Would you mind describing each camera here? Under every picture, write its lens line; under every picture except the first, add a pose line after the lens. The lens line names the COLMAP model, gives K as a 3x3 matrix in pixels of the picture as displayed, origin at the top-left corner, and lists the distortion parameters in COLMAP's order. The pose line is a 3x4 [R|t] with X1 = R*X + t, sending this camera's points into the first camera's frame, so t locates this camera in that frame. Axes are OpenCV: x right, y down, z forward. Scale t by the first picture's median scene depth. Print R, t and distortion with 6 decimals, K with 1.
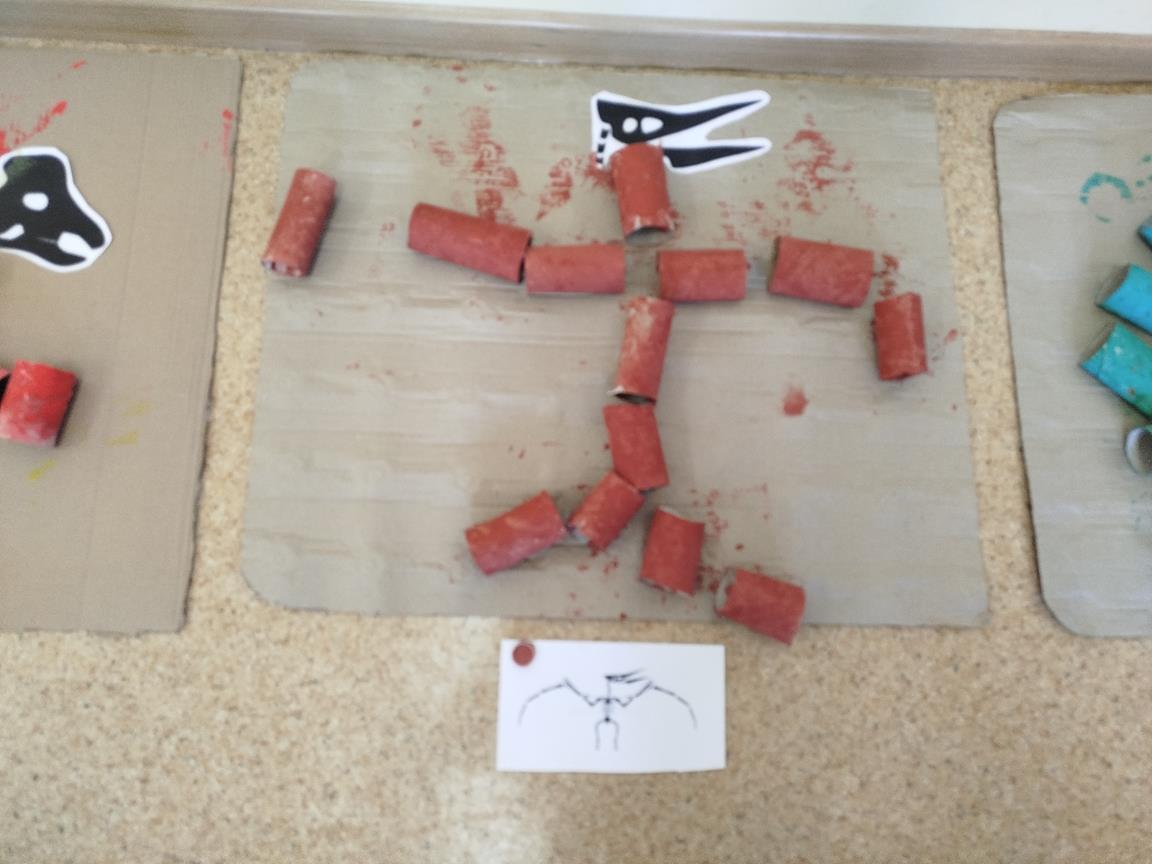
lens RADIAL K [[797.1, 0, 575.8], [0, 797.1, 435.1], [0, 0, 1]] dist [0.023563, -0.016785]
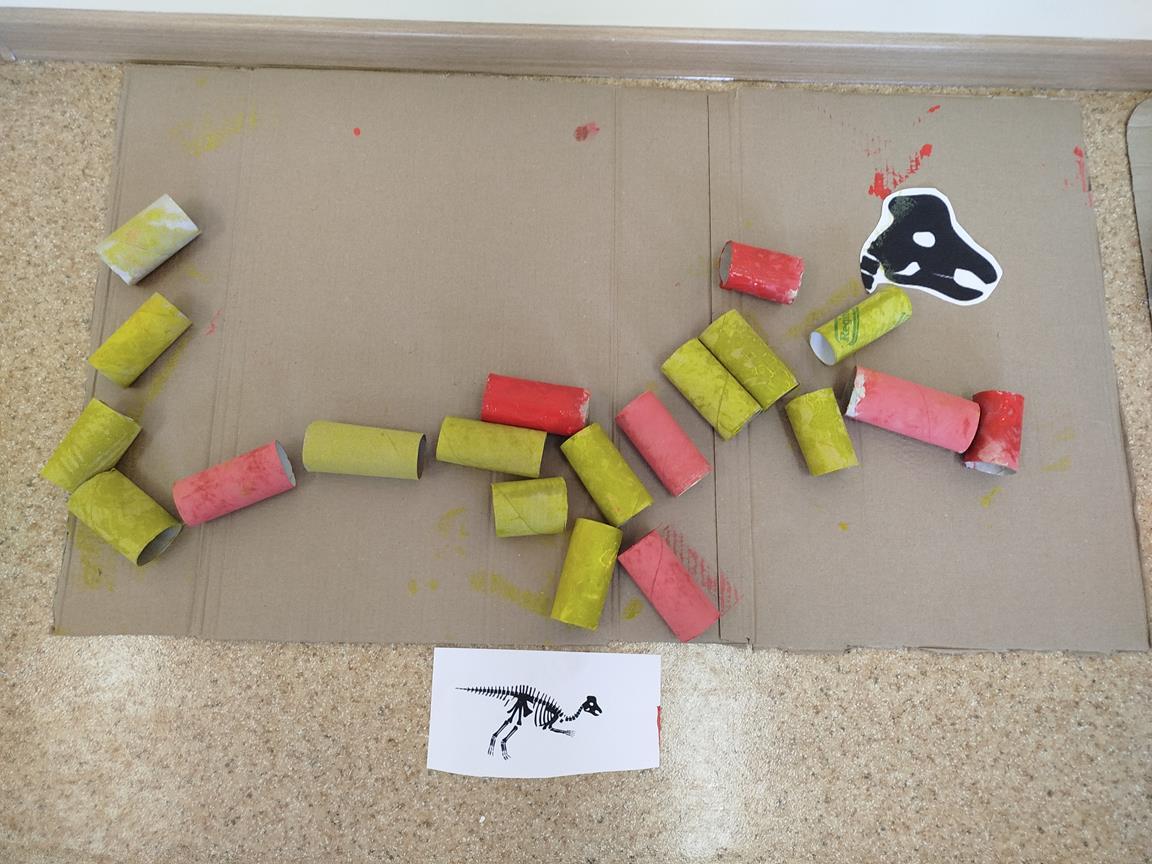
lens RADIAL K [[797.1, 0, 573.3], [0, 797.1, 427.5], [0, 0, 1]] dist [0.023563, -0.016785]
pose [[0.999844, -0.012562, -0.012439, -0.525855], [0.012322, 0.999740, -0.019165, -0.014345], [0.012677, 0.019009, 0.999739, -0.023238]]
